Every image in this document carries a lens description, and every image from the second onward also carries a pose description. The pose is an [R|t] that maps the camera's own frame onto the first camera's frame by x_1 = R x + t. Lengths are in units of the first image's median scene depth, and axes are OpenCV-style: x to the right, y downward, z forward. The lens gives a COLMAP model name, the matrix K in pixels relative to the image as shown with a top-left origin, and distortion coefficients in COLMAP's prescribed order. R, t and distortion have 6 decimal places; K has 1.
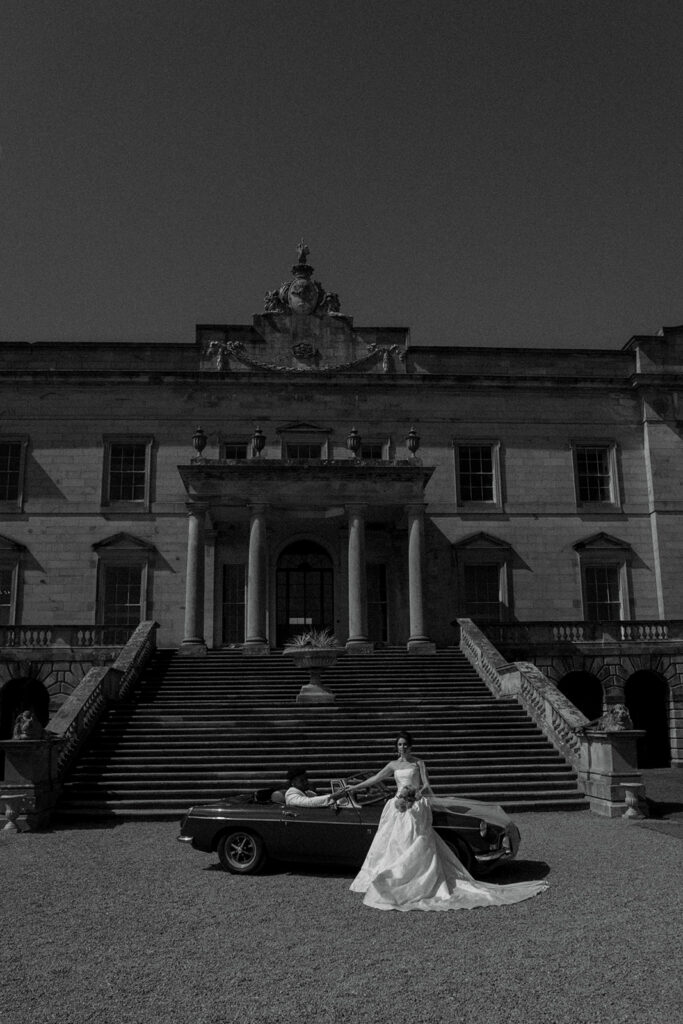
lens RADIAL K [[873.6, 0, 349.3], [0, 873.6, 532.8], [0, 0, 1]] dist [-0.040146, -0.064788]
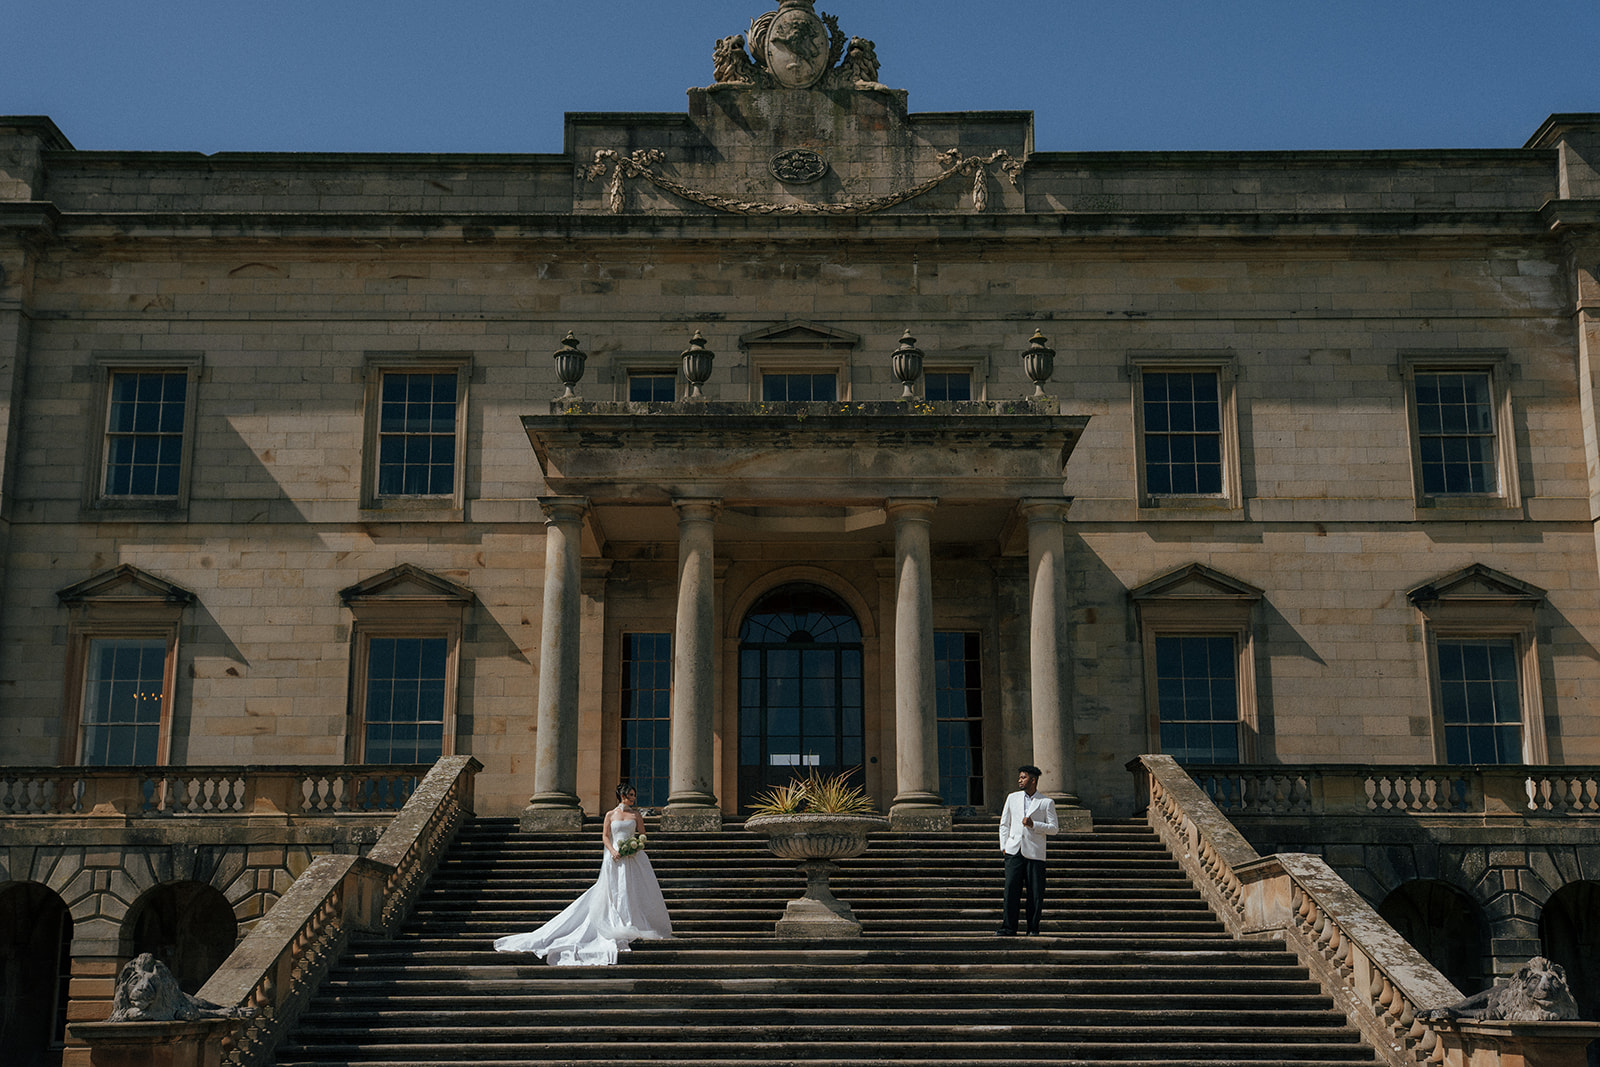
lens RADIAL K [[1841.4, 0, 772.8], [0, 1841.4, 545.5], [0, 0, 1]] dist [0.114869, -0.214159]
pose [[0.997270, -0.002059, -0.073814, 0.005670], [0.000614, 0.999808, -0.019592, 0.008916], [0.073840, 0.019493, 0.997080, 0.038758]]
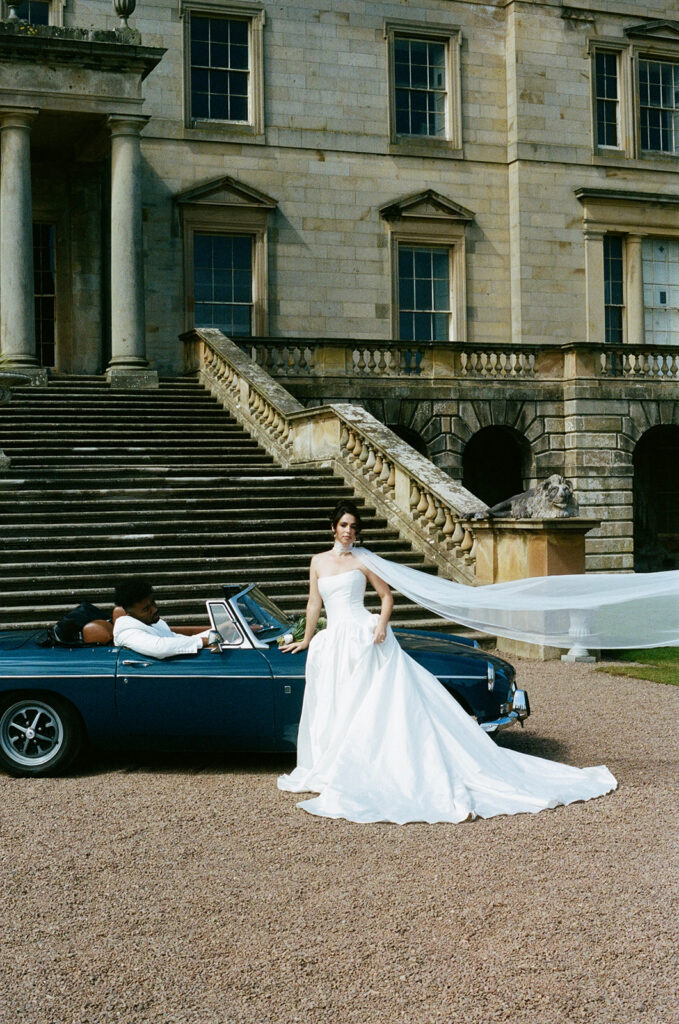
lens RADIAL K [[1517.0, 0, 339.5], [0, 1517.0, 512.0], [0, 0, 1]] dist [-0.112001, 0.011680]
pose [[0.955990, -0.001161, 0.293398, -0.065901], [-0.060393, 0.977800, 0.200650, 0.011728], [-0.287117, -0.209539, 0.934696, 0.035142]]
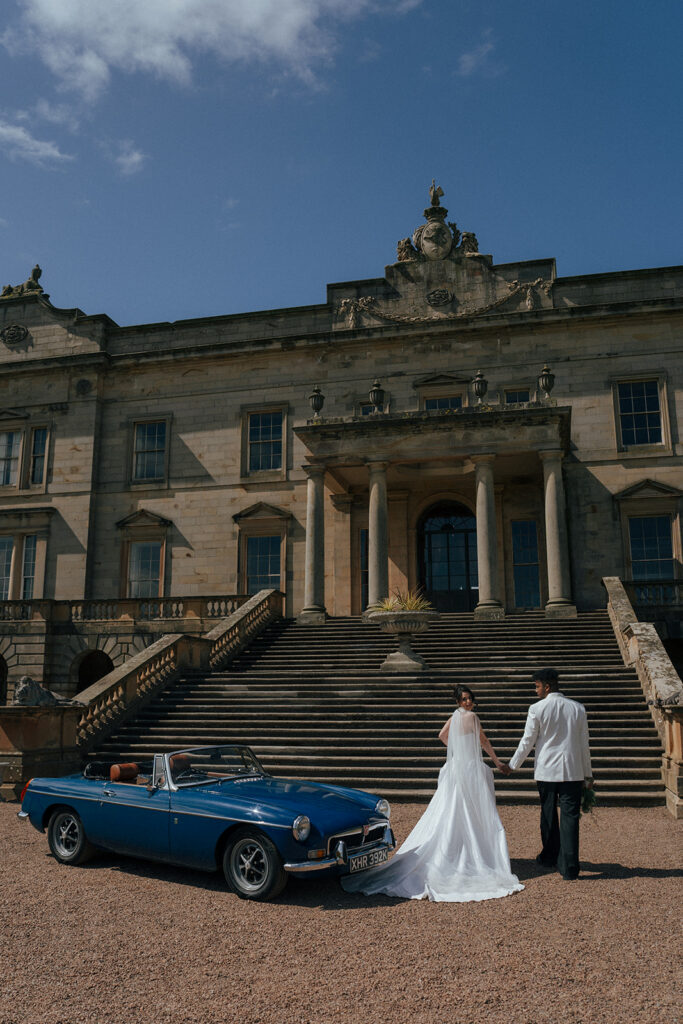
lens RADIAL K [[866.9, 0, 334.5], [0, 866.9, 512.0], [0, 0, 1]] dist [-0.040441, -0.070172]
pose [[0.951410, -0.053043, -0.303325, 0.118934], [0.053278, 0.998552, -0.007508, 0.022799], [0.303284, -0.009017, 0.952858, 0.090540]]
